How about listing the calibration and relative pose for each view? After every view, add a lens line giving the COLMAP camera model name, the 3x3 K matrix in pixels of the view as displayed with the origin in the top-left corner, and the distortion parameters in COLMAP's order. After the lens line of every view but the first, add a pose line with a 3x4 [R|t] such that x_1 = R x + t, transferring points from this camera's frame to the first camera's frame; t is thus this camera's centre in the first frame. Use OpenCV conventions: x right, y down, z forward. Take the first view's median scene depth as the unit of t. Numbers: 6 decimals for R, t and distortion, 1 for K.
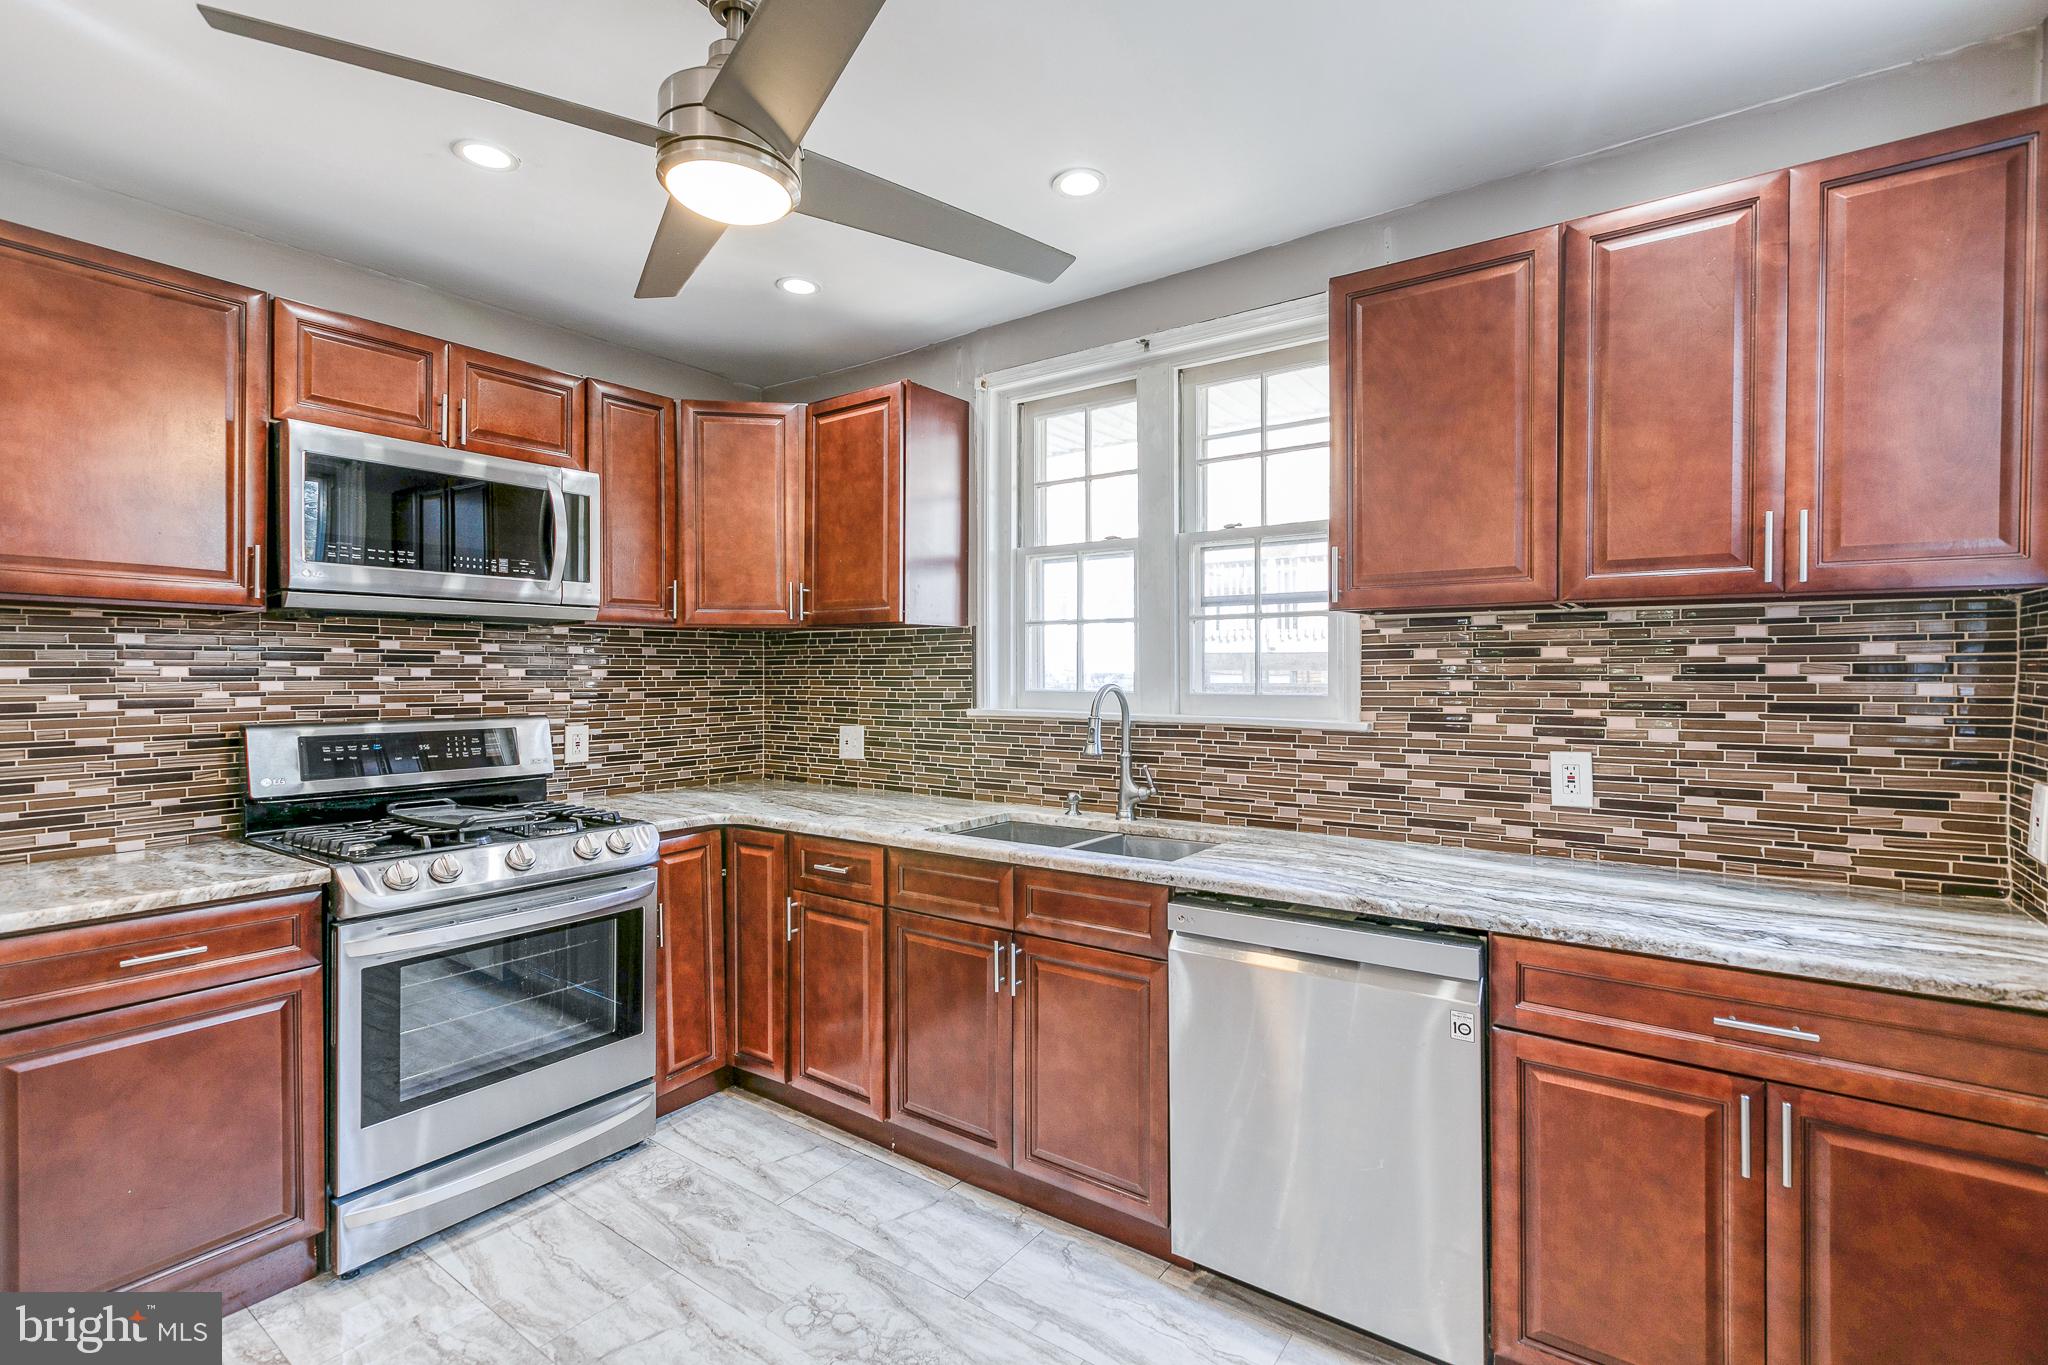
lens RADIAL K [[931.8, 0, 1048.3], [0, 931.8, 679.2], [0, 0, 1]] dist [0.007996, -0.000870]
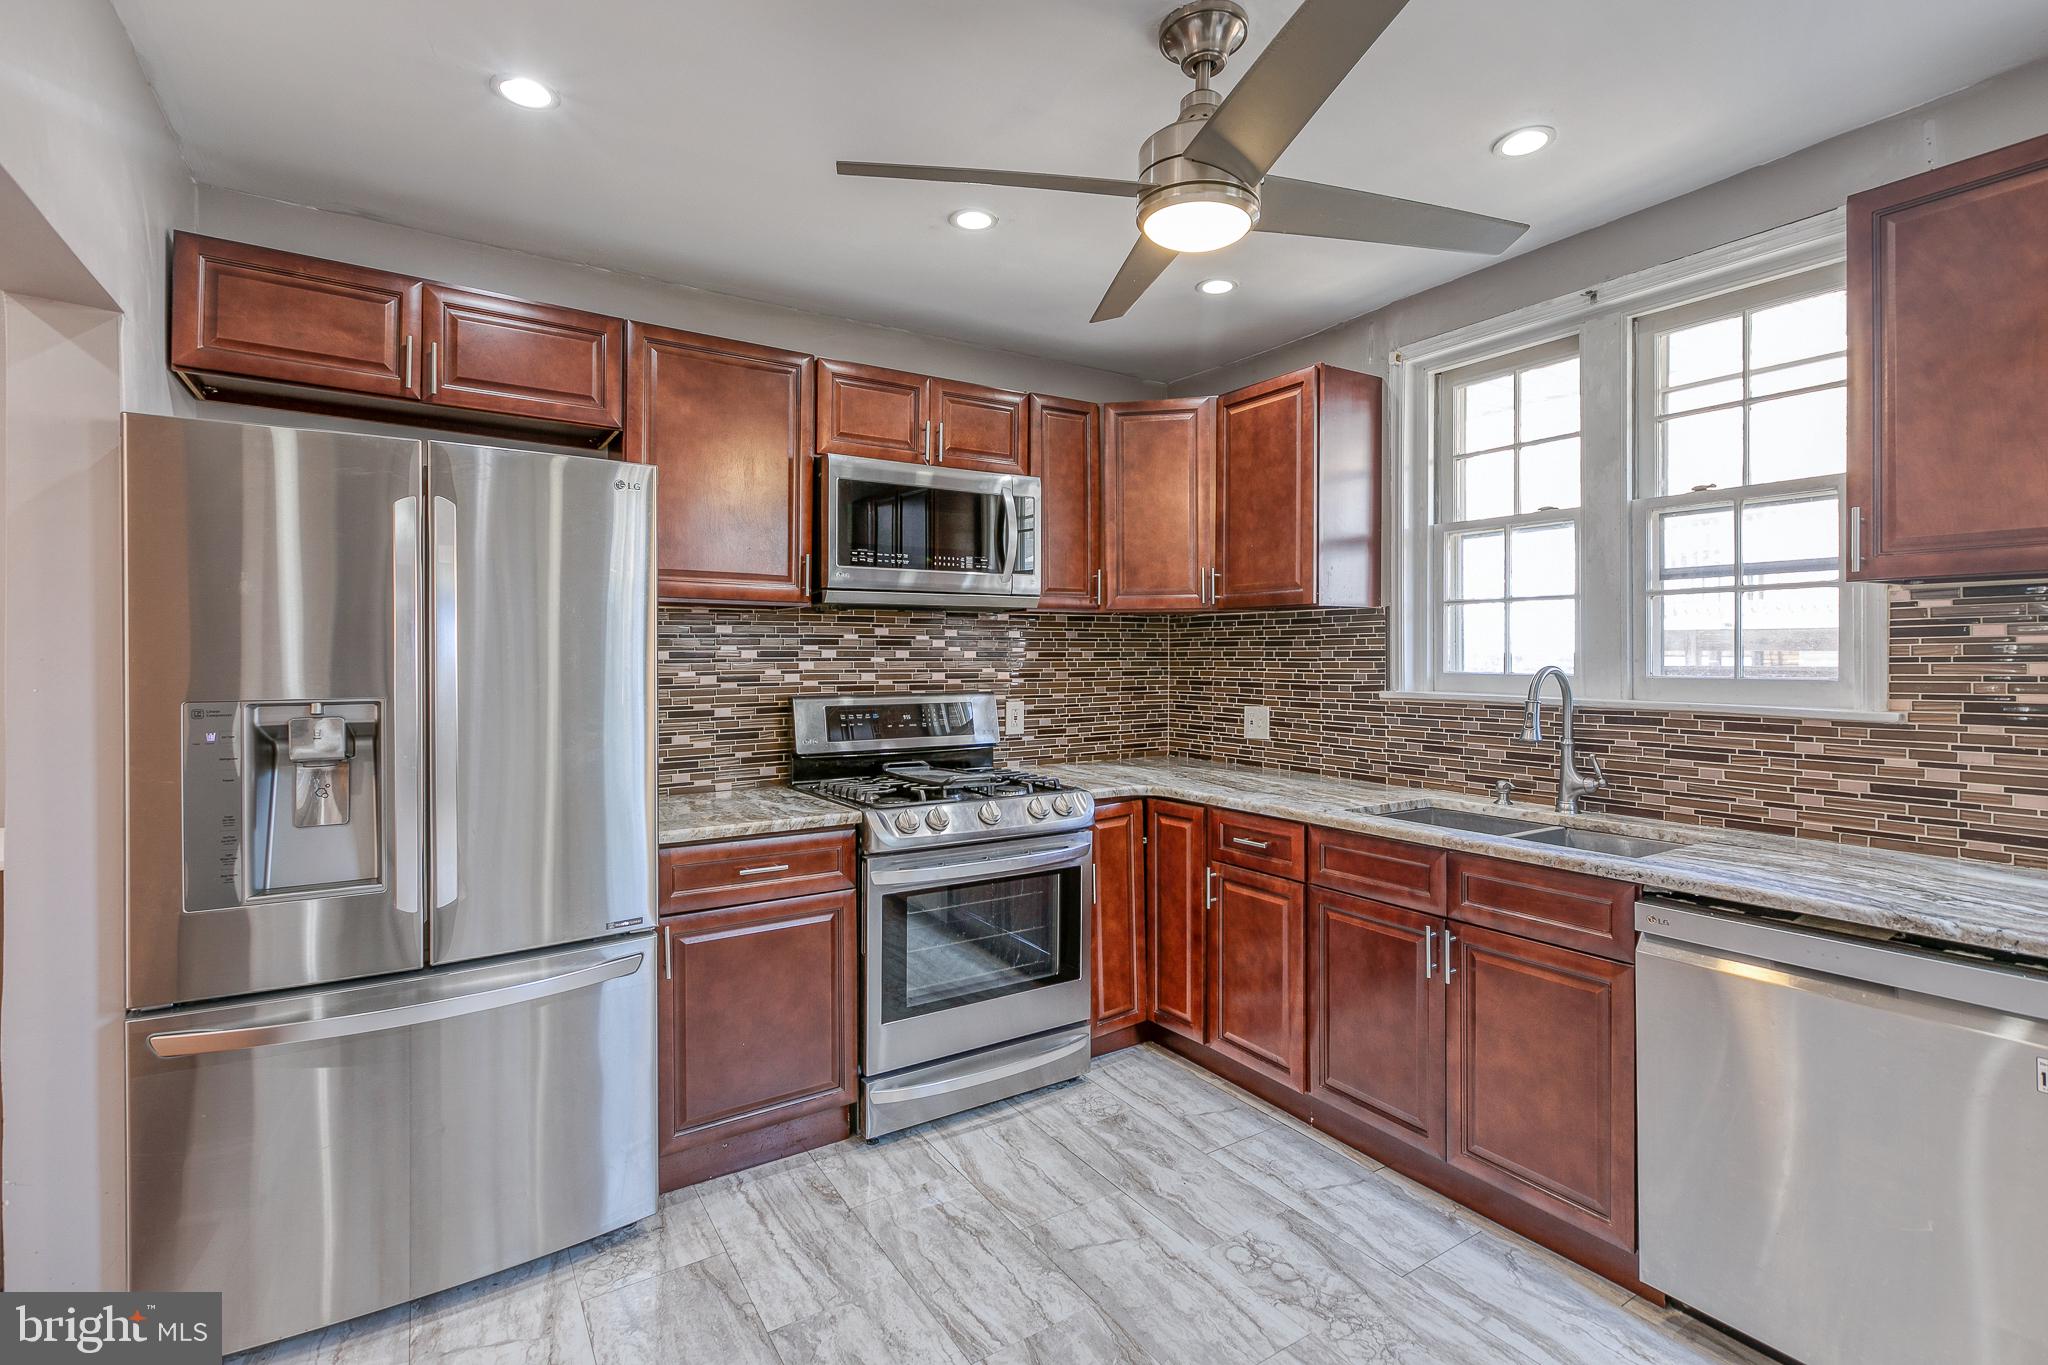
lens RADIAL K [[963.1, 0, 1056.7], [0, 963.1, 658.2], [0, 0, 1]] dist [0.006876, -0.000142]
pose [[0.932994, 0.000138, -0.359892, -0.053837], [-0.000996, 0.999997, -0.002199, 0.000072], [0.359890, 0.002410, 0.932991, -0.090479]]
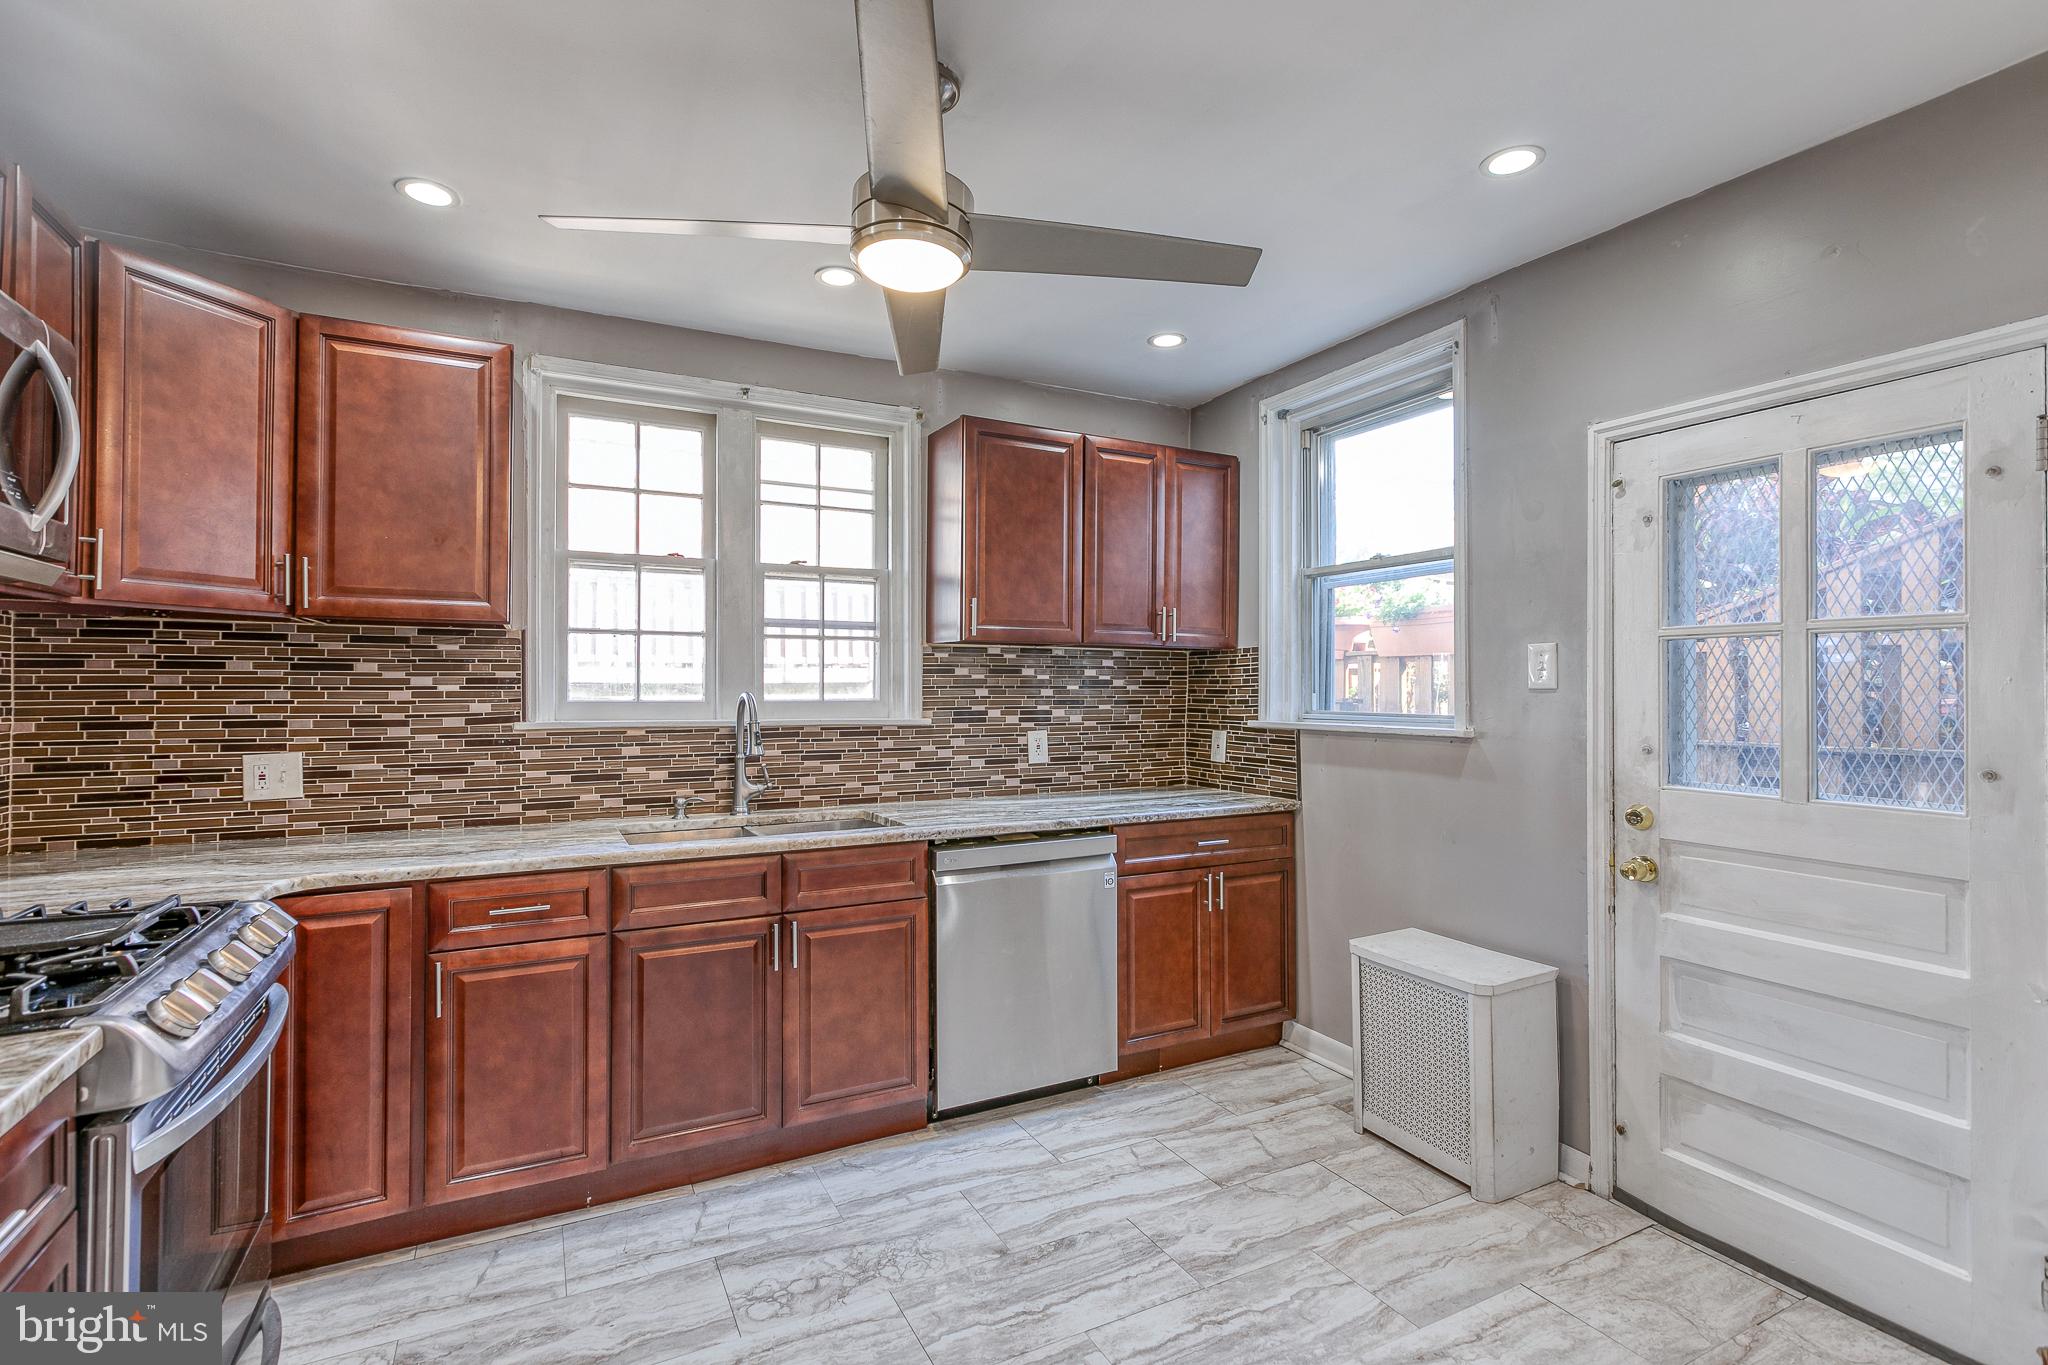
lens RADIAL K [[931.8, 0, 990.8], [0, 931.8, 681.3], [0, 0, 1]] dist [0.007996, -0.000870]
pose [[0.477815, 0.008827, 0.878416, -0.884203], [0.004750, 0.999909, -0.012632, 0.008132], [-0.878448, 0.010209, 0.477729, 0.242753]]
